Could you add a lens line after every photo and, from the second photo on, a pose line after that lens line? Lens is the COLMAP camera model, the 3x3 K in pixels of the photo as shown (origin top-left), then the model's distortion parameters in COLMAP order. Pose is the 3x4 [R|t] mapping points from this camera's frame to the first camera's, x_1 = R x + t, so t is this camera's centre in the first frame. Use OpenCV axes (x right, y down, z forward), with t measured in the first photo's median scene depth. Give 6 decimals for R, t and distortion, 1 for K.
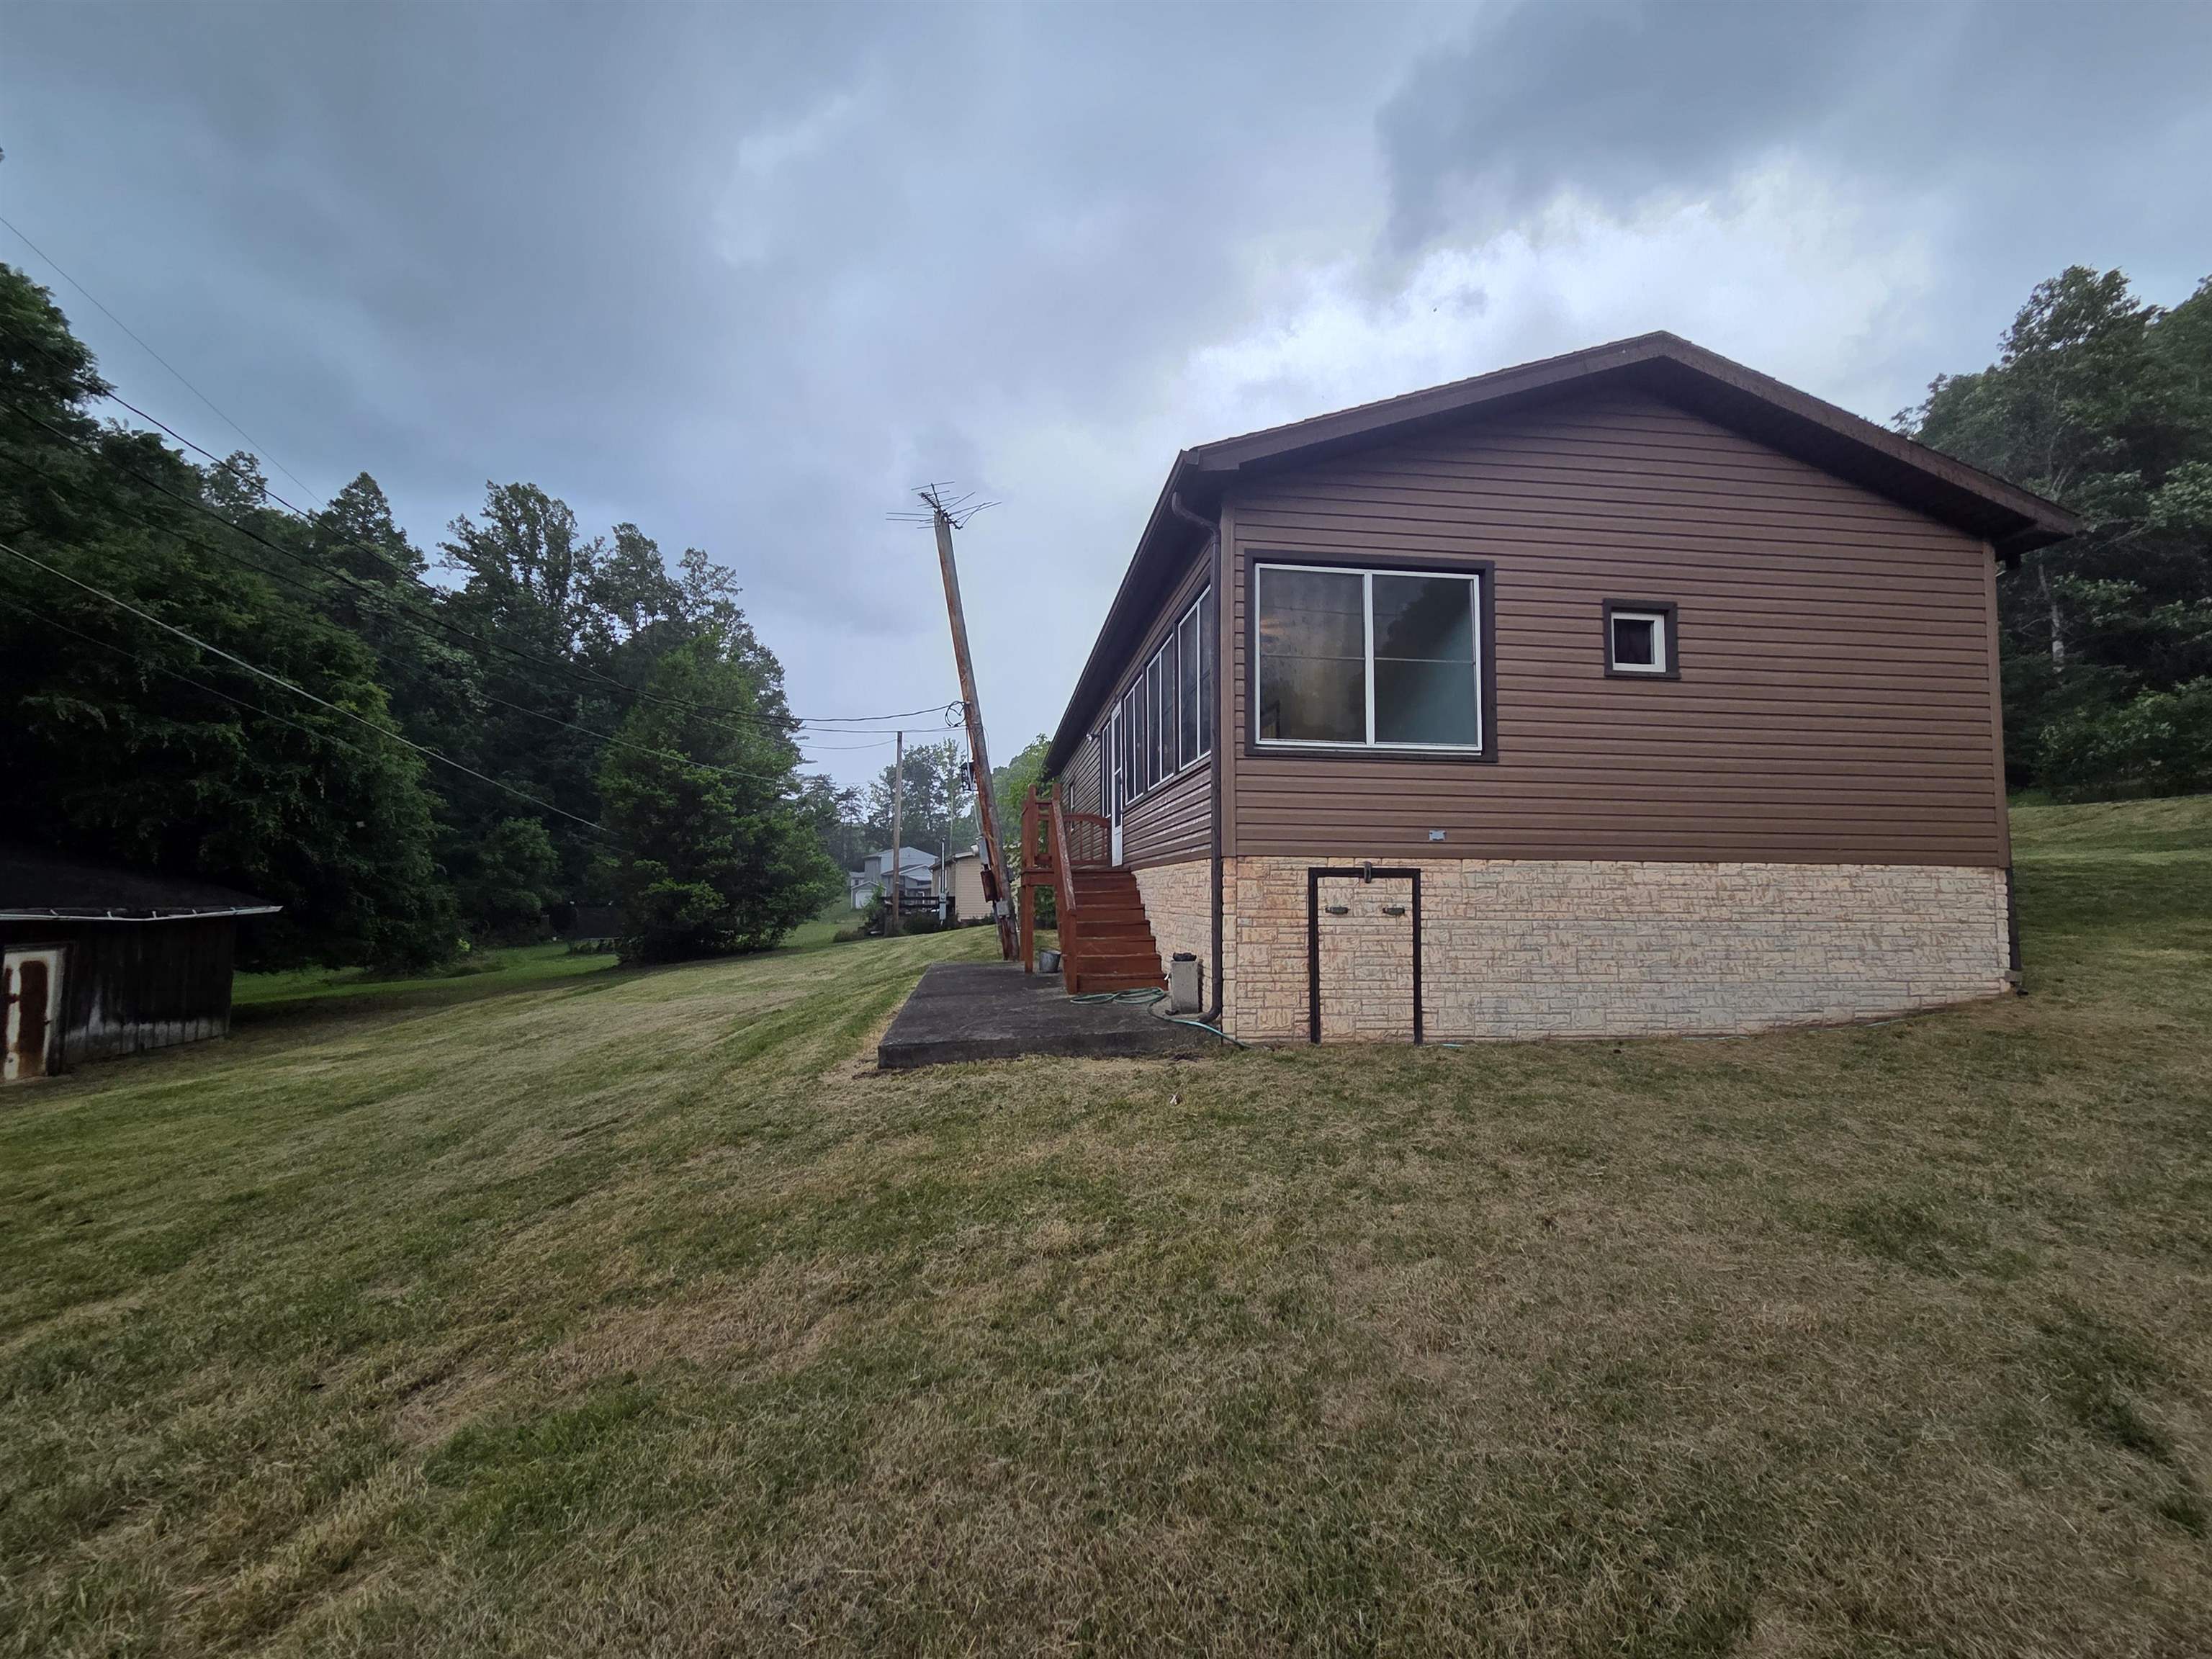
lens RADIAL K [[900.6, 0, 1106.8], [0, 900.6, 839.6], [0, 0, 1]] dist [0.001377, -0.000933]
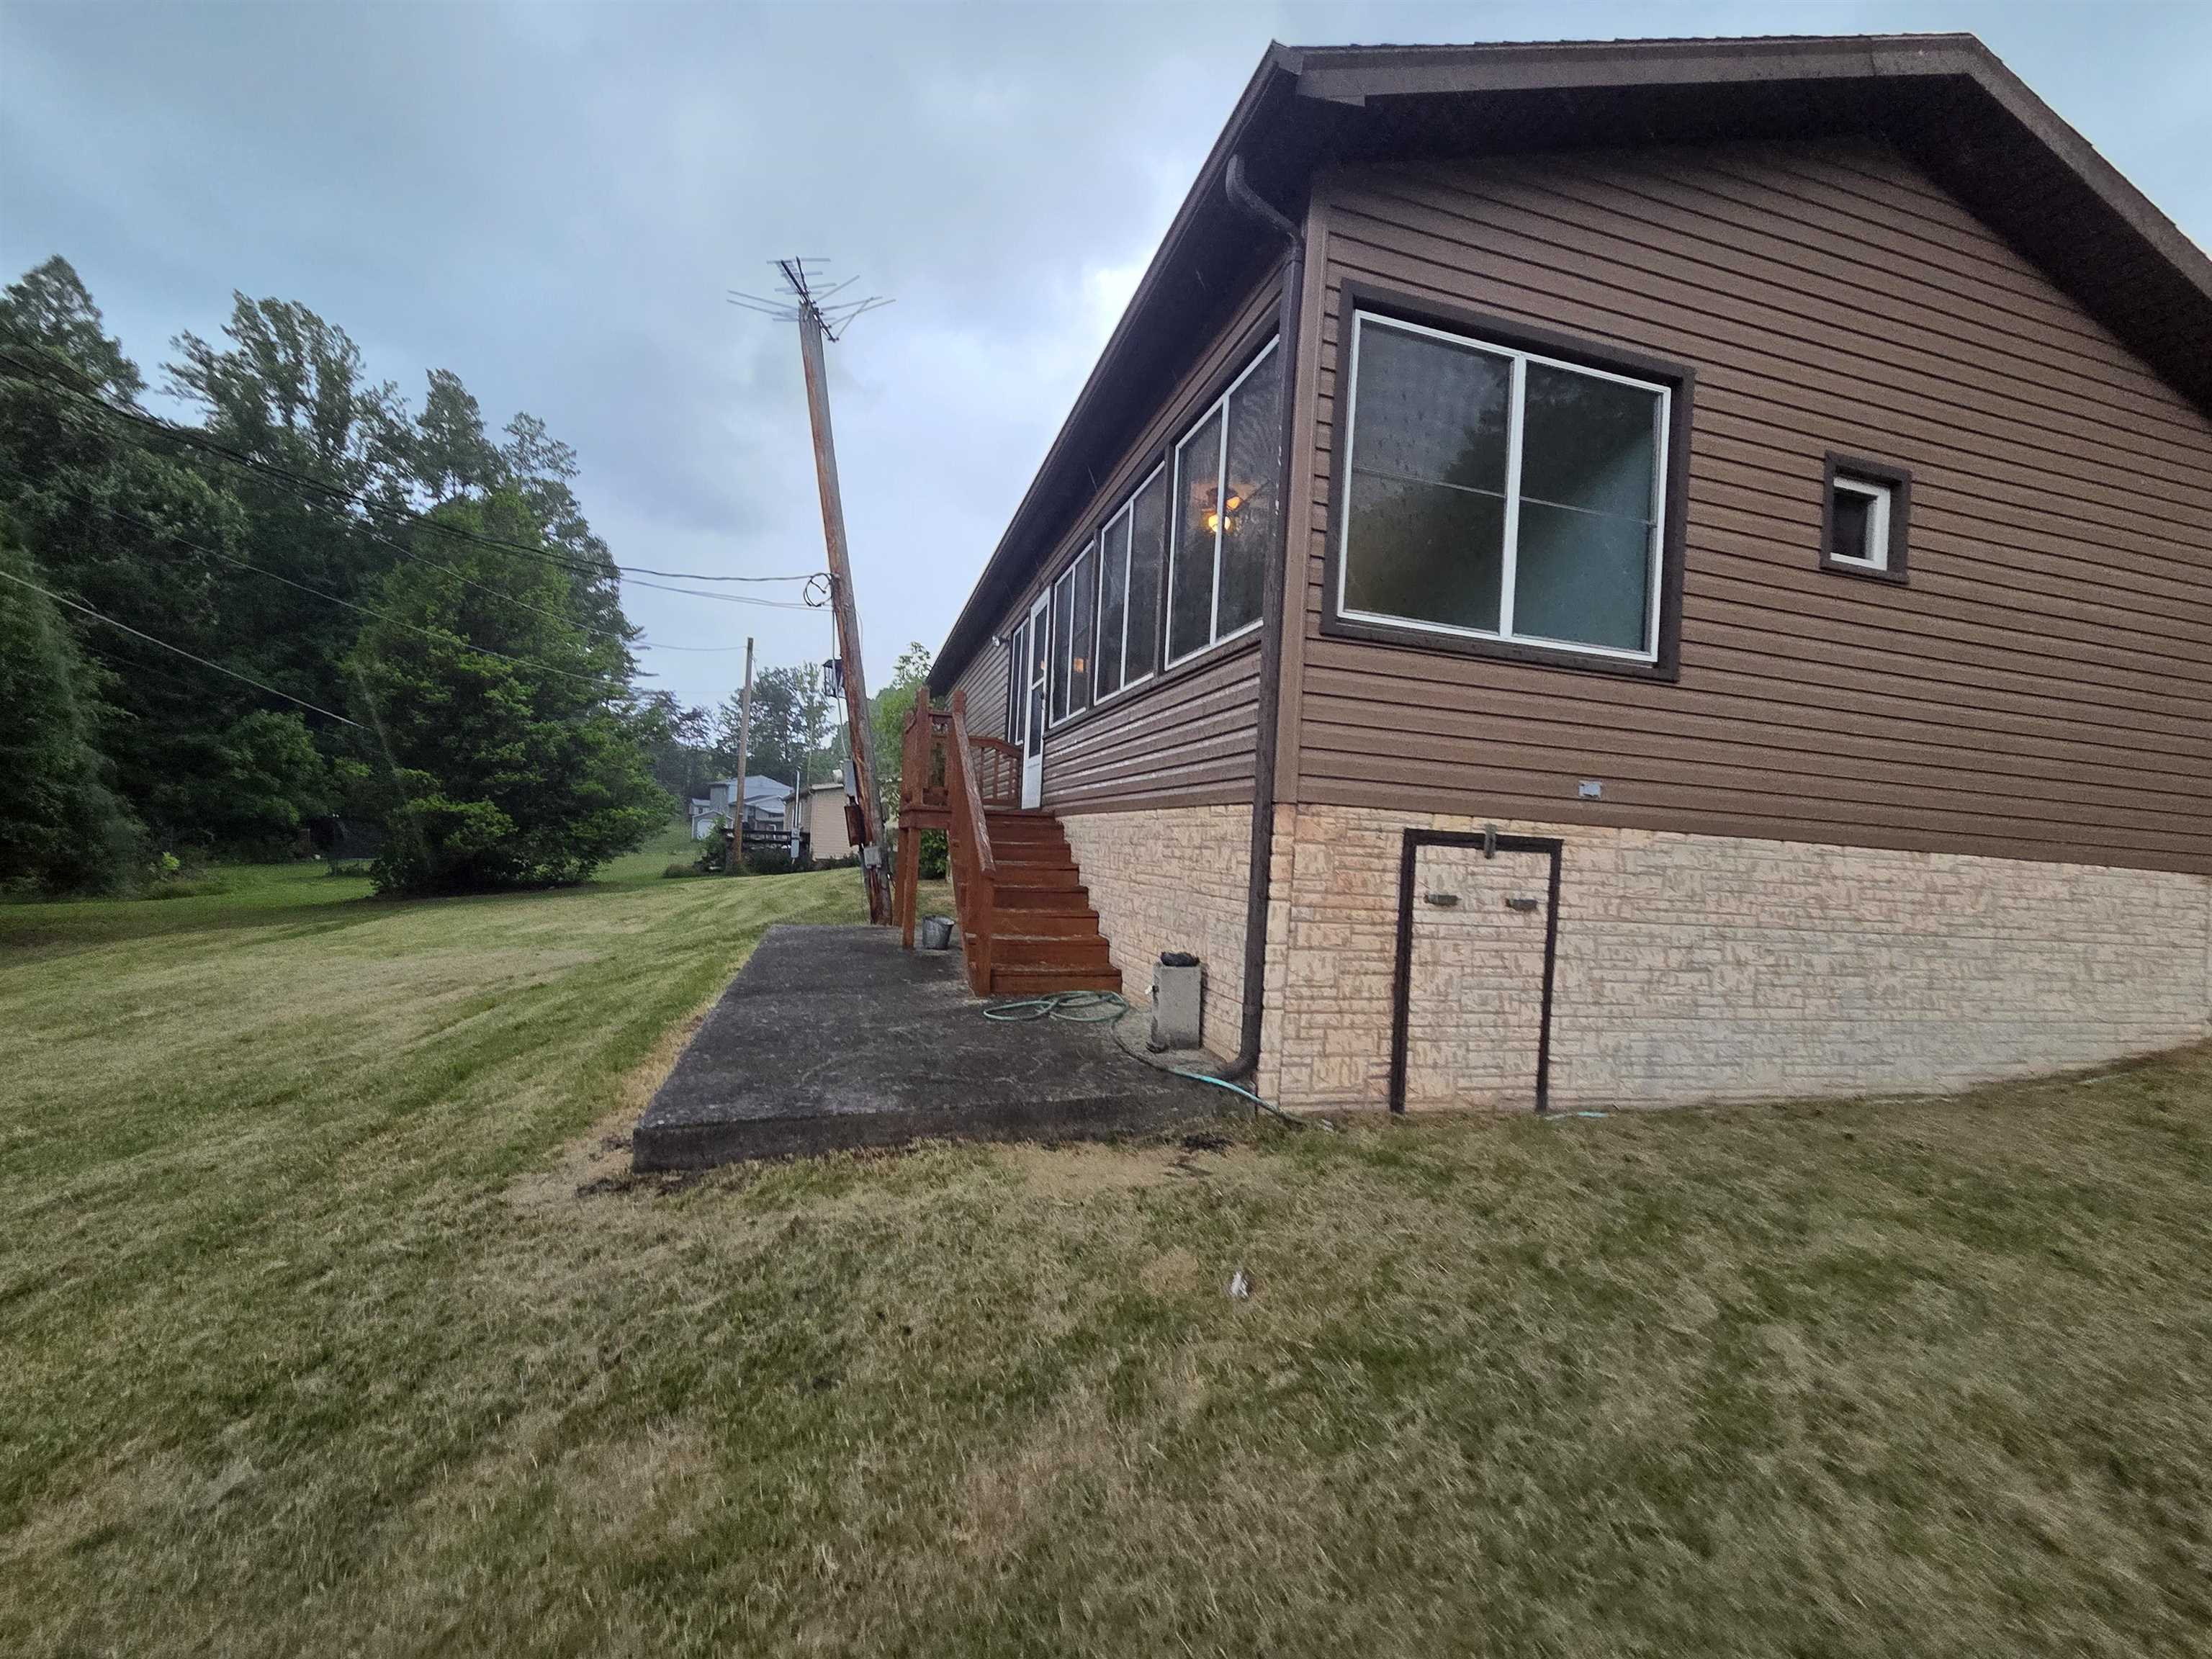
lens RADIAL K [[900.6, 0, 1105.7], [0, 900.6, 840.1], [0, 0, 1]] dist [0.001377, -0.000933]
pose [[0.987322, 0.052627, 0.149750, -0.041107], [-0.061460, 0.996594, 0.054977, 0.010861], [-0.146347, -0.063483, 0.987194, 0.259595]]
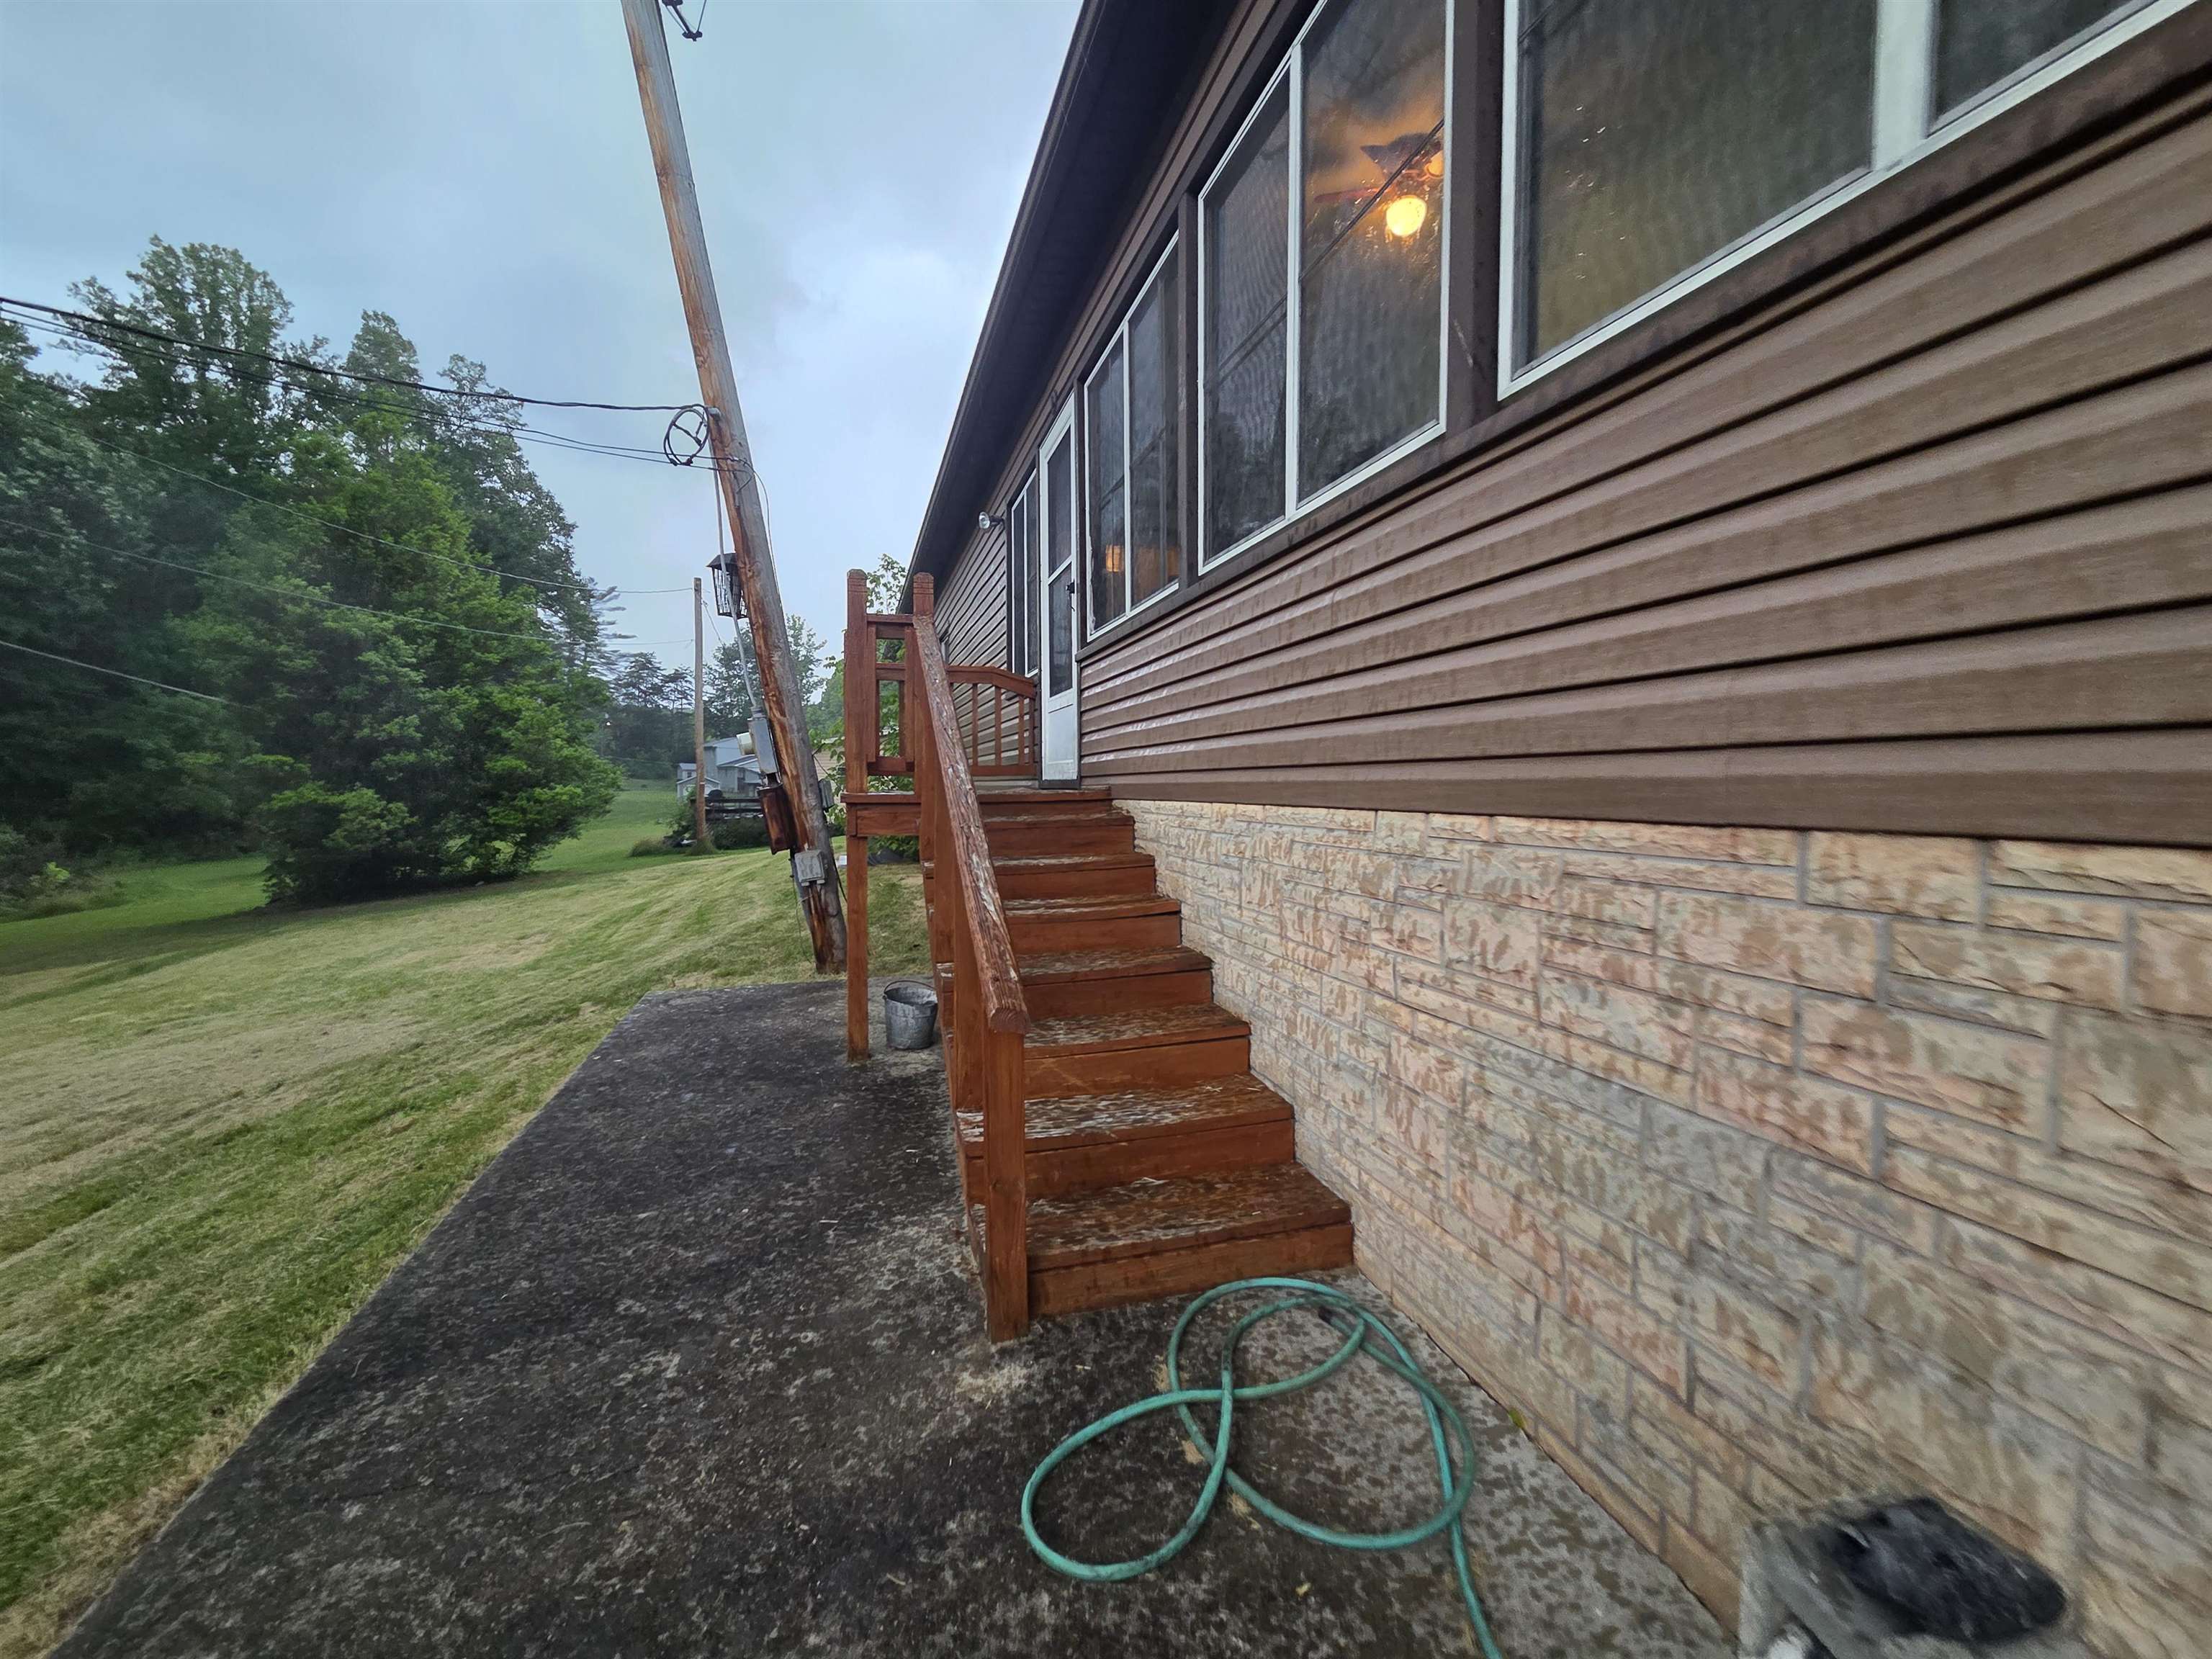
lens RADIAL K [[900.6, 0, 1092.4], [0, 900.6, 811.3], [0, 0, 1]] dist [0.001377, -0.000933]
pose [[0.990519, -0.003873, 0.137324, -0.036831], [-0.008407, 0.996020, 0.088732, 0.004360], [-0.137122, -0.089045, 0.986544, 0.591562]]
